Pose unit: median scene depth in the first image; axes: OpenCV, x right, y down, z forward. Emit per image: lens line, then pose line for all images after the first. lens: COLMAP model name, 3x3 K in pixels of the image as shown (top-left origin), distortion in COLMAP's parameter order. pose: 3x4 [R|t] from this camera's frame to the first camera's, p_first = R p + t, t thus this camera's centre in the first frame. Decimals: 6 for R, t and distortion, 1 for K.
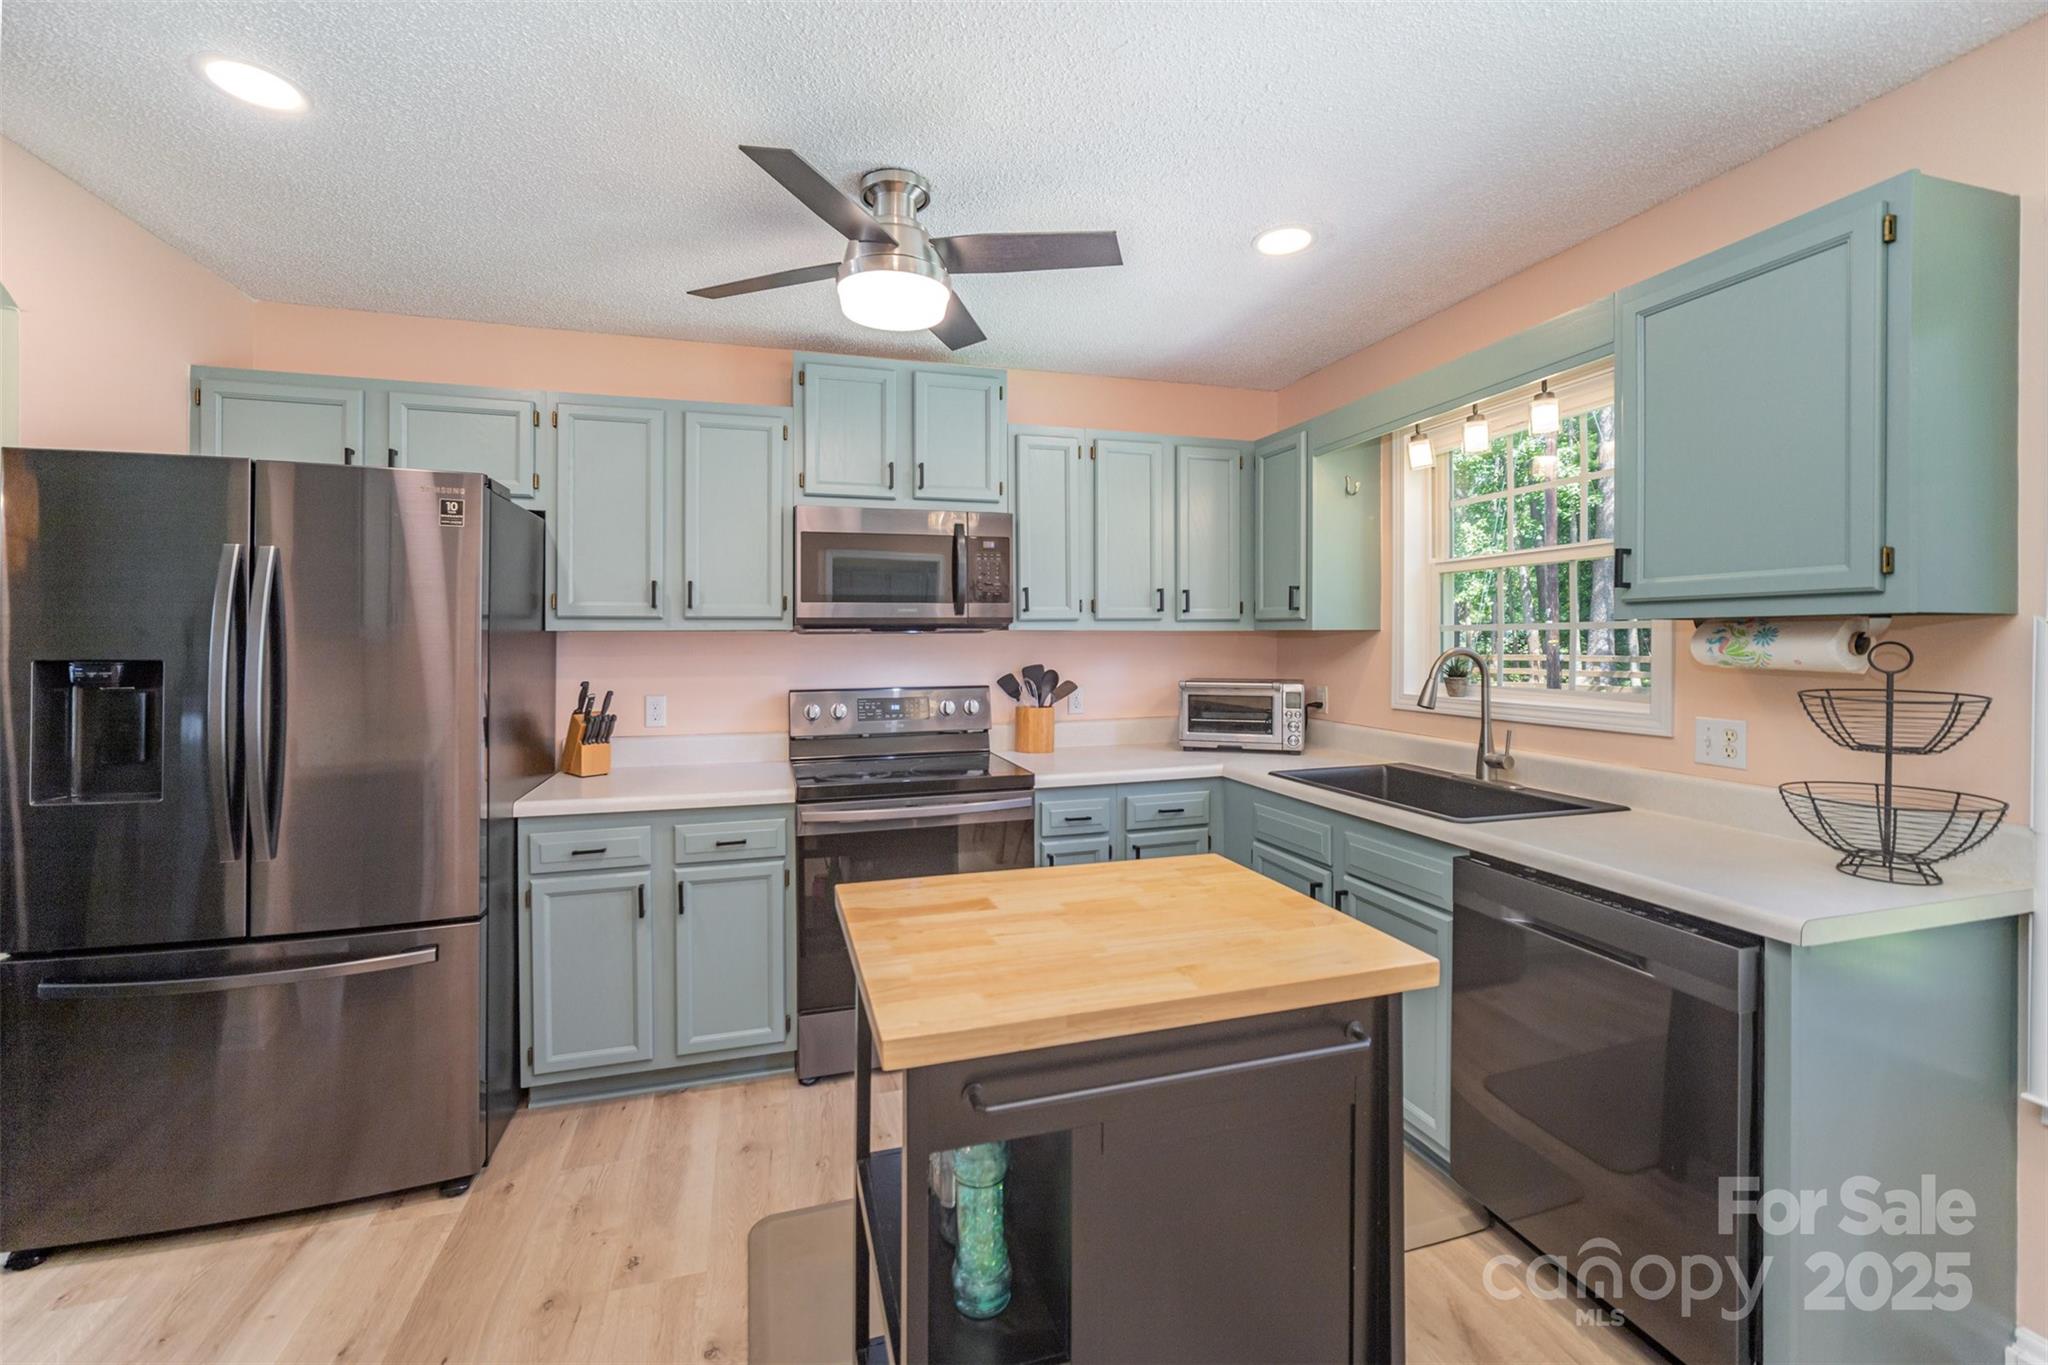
lens RADIAL K [[845.3, 0, 1024.1], [0, 845.3, 640.2], [0, 0, 1]] dist [-0.021573, 0.009521]
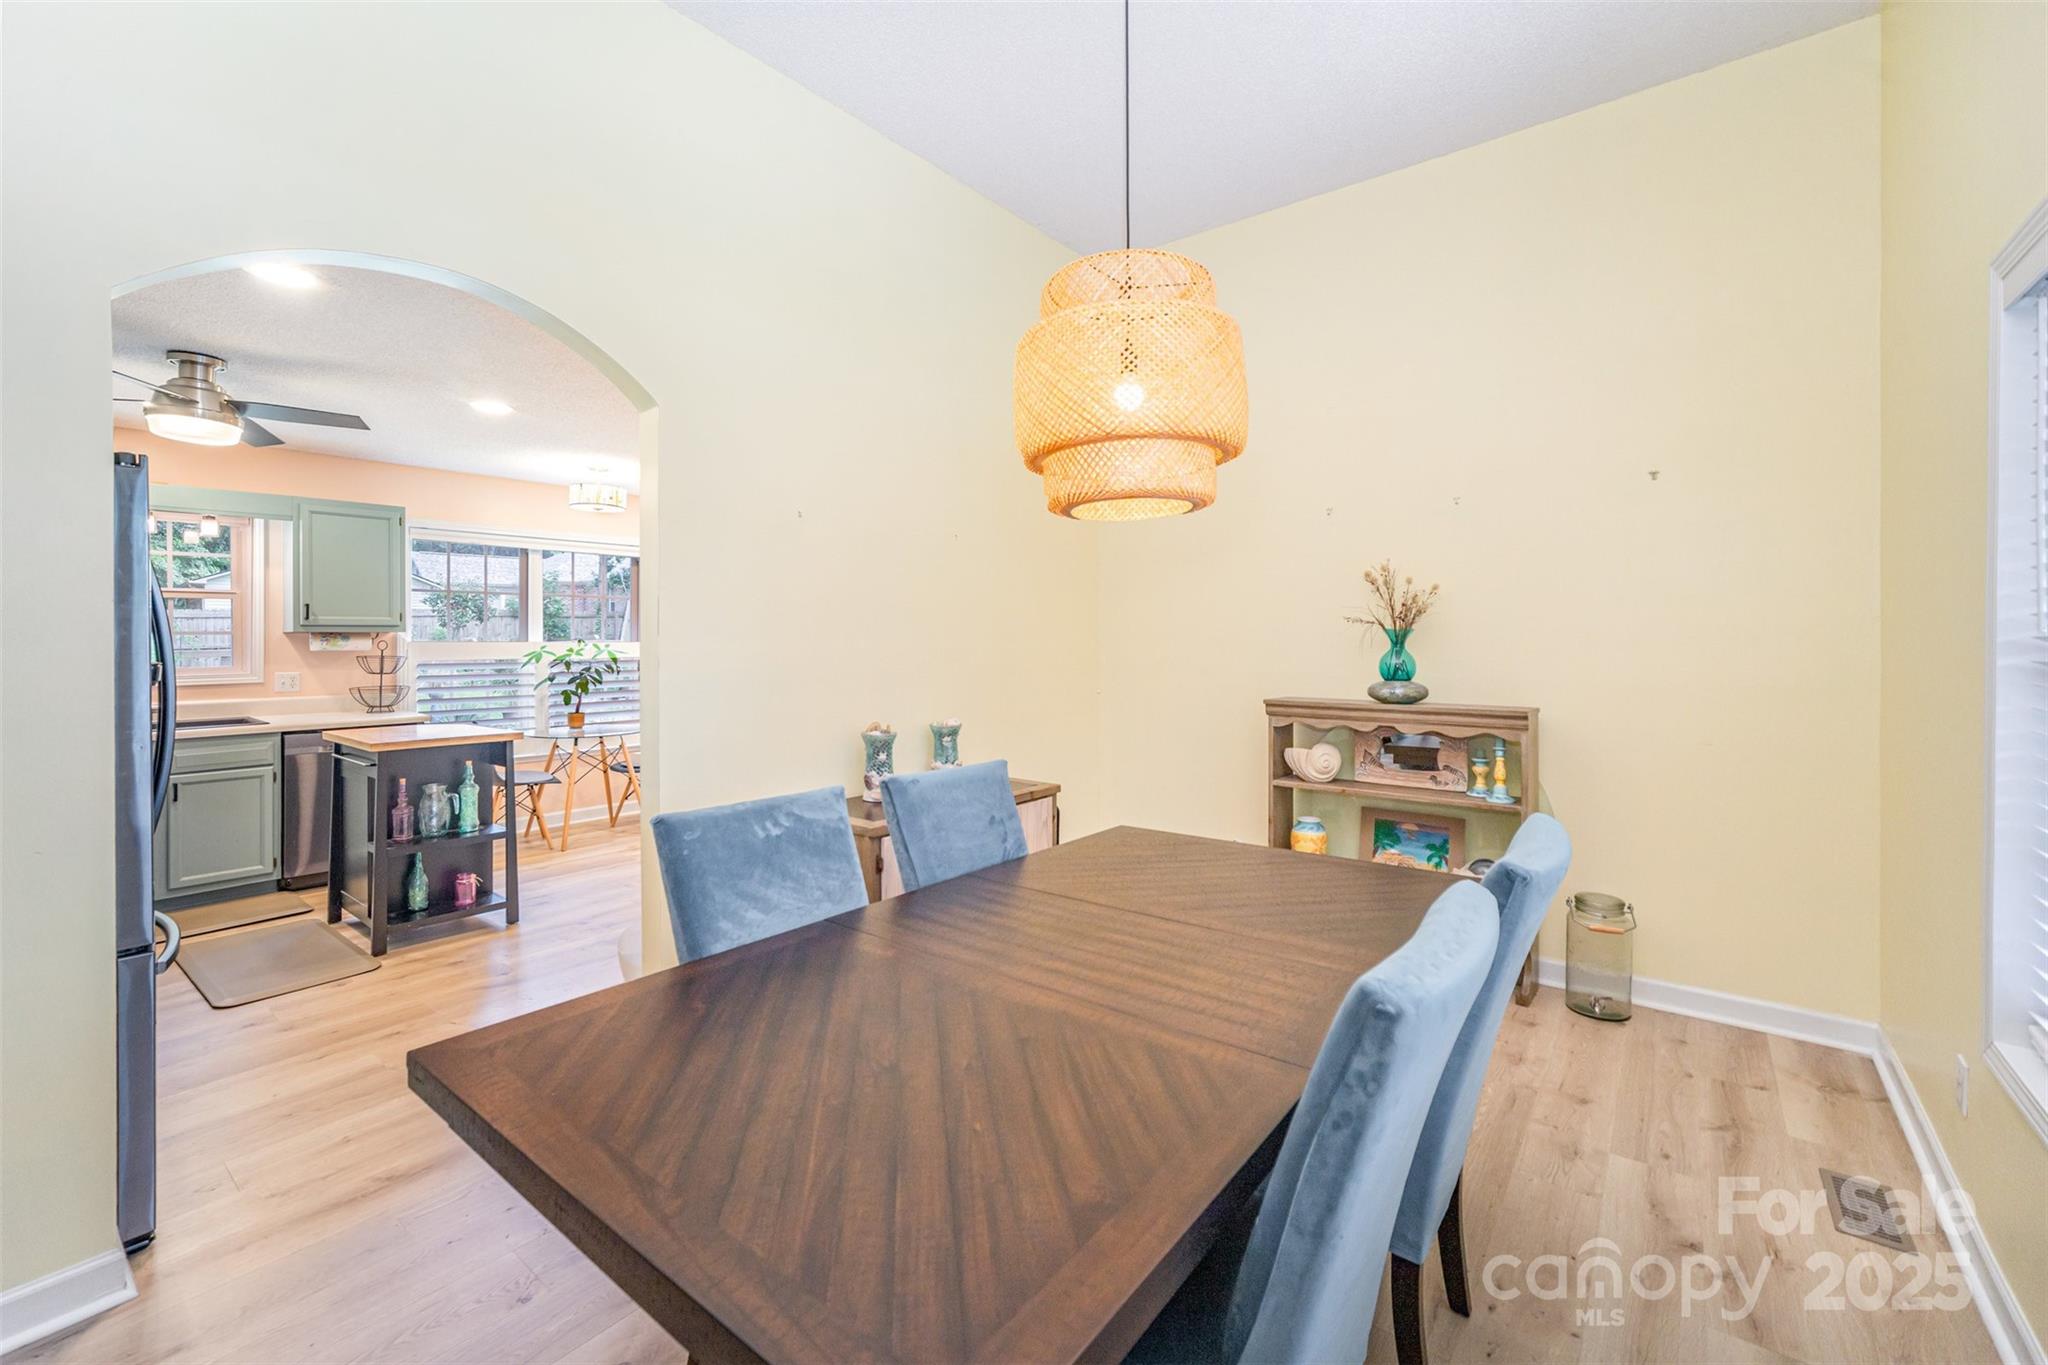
lens RADIAL K [[845.3, 0, 1024.1], [0, 845.3, 640.2], [0, 0, 1]] dist [-0.021573, 0.009521]
pose [[-0.575462, 0.001636, 0.817827, -1.827133], [0.005036, 0.999986, 0.001544, 0.004400], [-0.817813, 0.005007, -0.575462, 0.484744]]
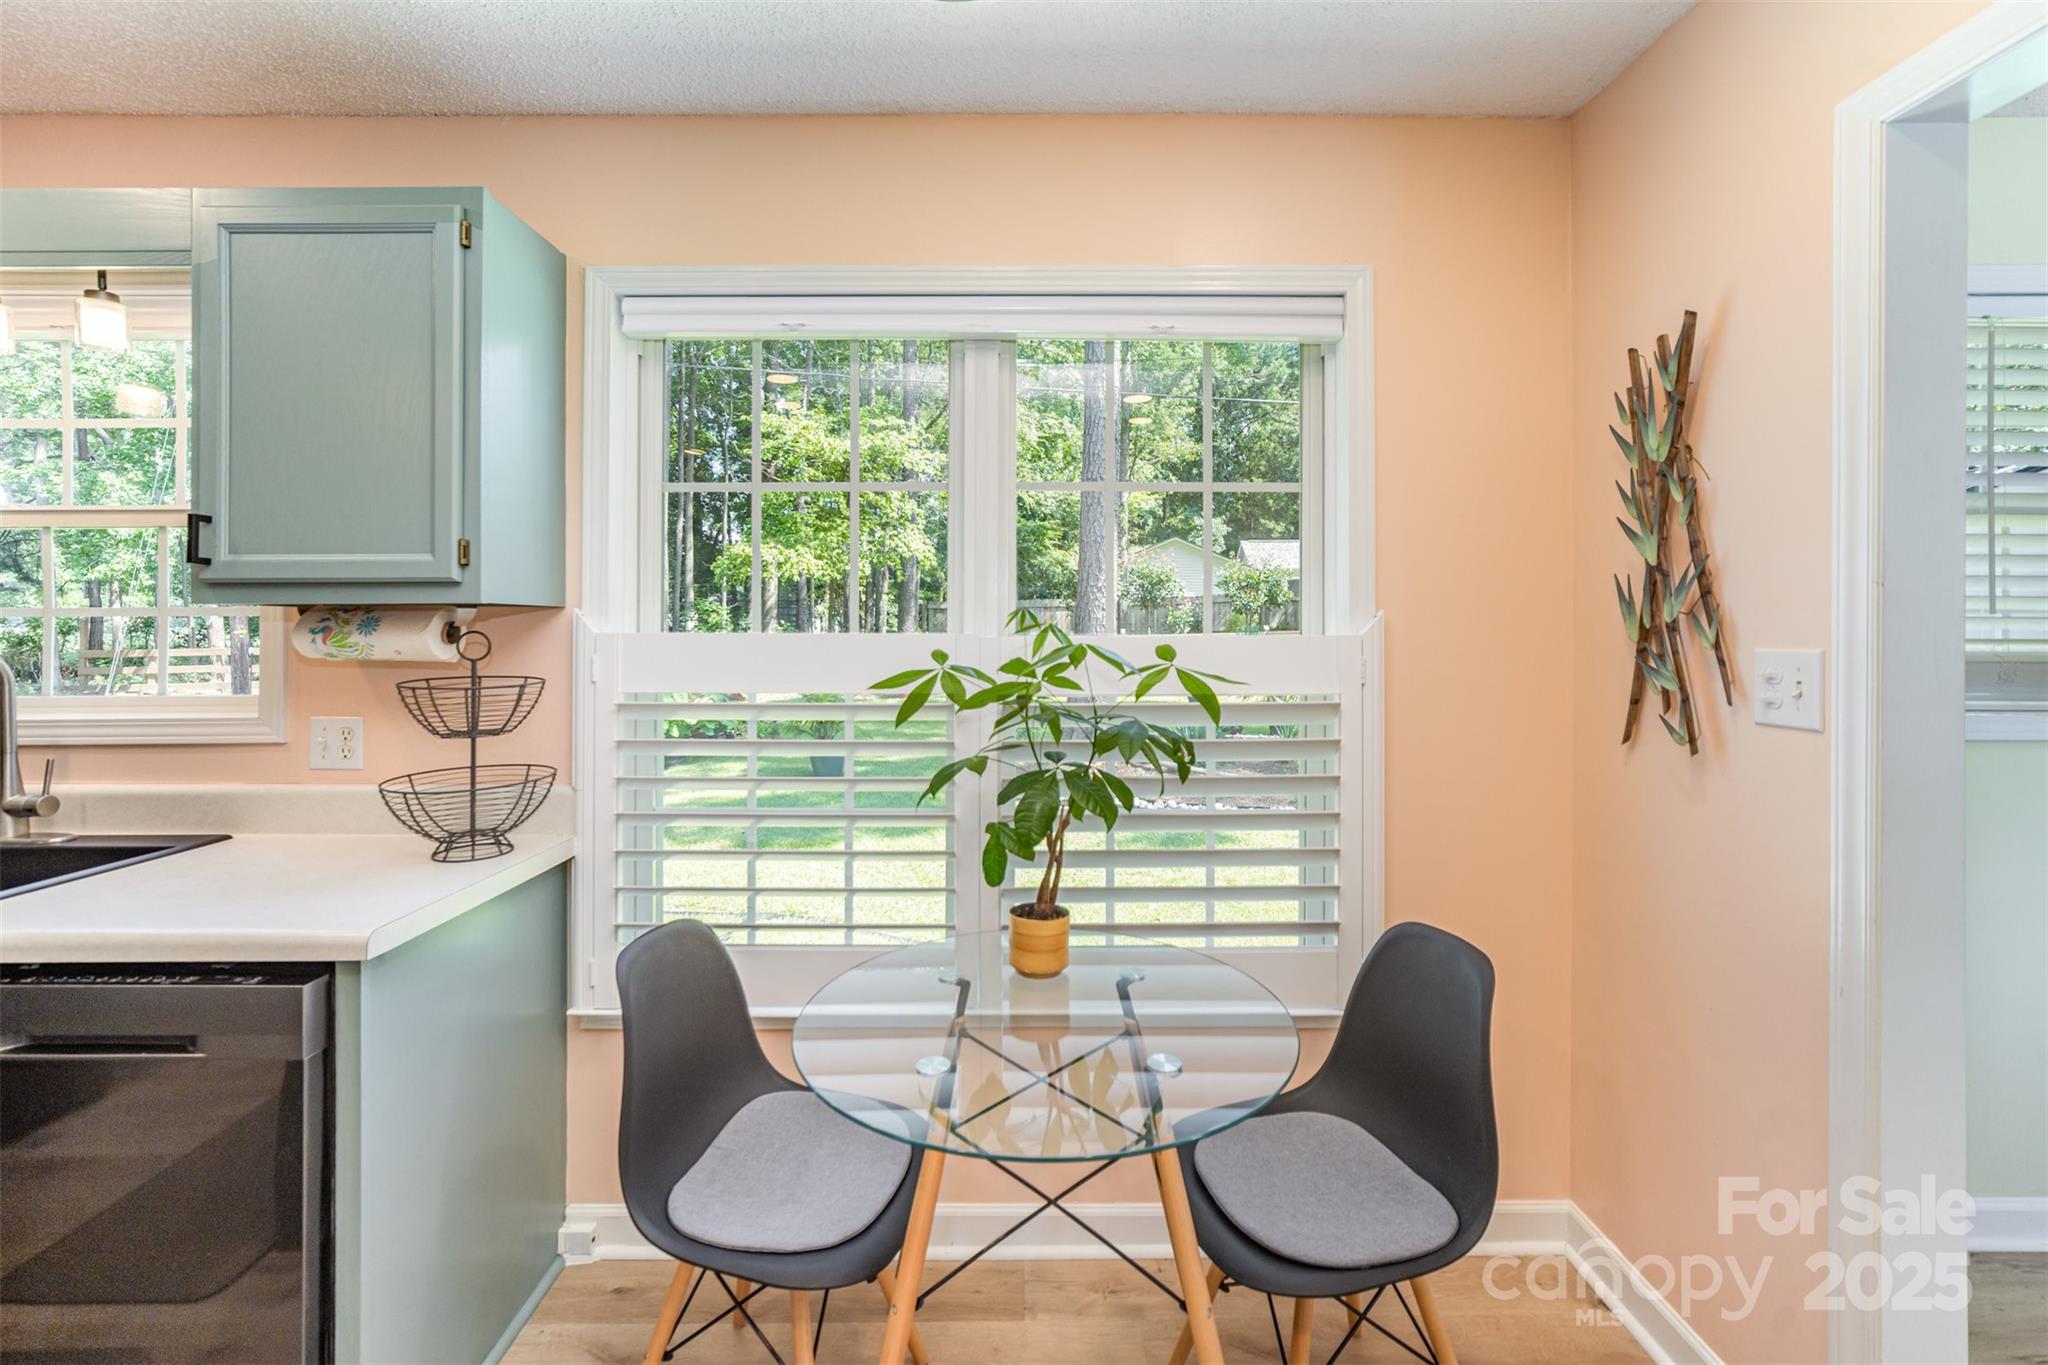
lens RADIAL K [[894.5, 0, 1029.1], [0, 894.5, 621.0], [0, 0, 1]] dist [-0.022325, 0.011320]
pose [[0.283284, 0.005627, 0.959020, 0.095336], [0.003871, 0.999968, -0.007011, -0.000038], [-0.959028, 0.005699, 0.283253, 0.007854]]
